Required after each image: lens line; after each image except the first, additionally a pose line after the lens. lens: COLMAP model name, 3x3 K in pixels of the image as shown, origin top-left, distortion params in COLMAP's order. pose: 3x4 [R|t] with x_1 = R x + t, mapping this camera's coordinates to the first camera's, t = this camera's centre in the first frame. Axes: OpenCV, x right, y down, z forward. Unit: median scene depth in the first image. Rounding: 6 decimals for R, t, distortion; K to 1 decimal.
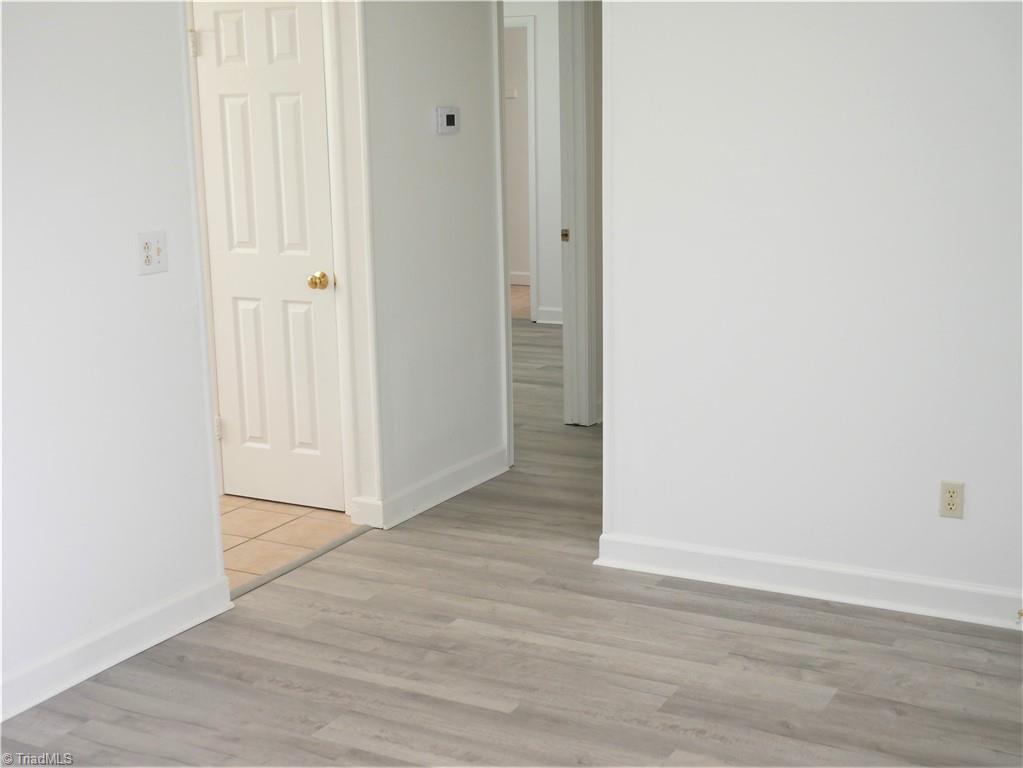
lens RADIAL K [[1380.5, 0, 511.5], [0, 1380.5, 384.0], [0, 0, 1]] dist [0.001025, -0.043700]
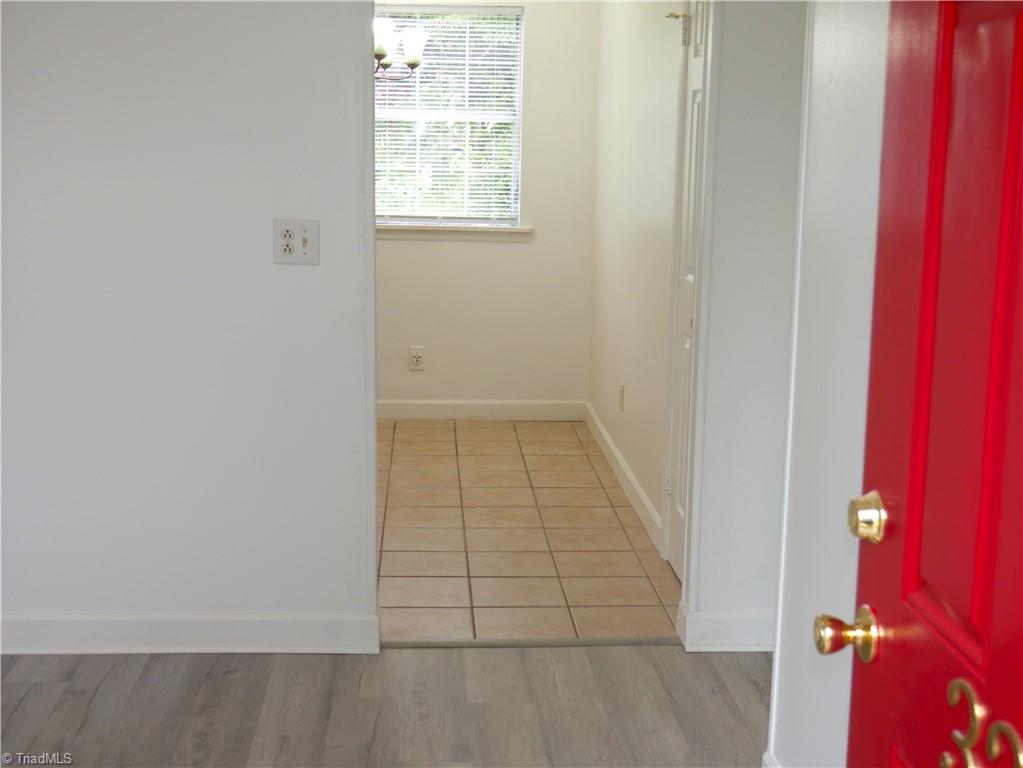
lens RADIAL K [[1380.5, 0, 511.5], [0, 1380.5, 384.0], [0, 0, 1]] dist [0.001025, -0.043700]
pose [[0.518564, 0.166928, -0.838586, 0.576017], [-0.195456, 0.977932, 0.073800, -0.092761], [0.832399, 0.125636, 0.539748, 0.592264]]
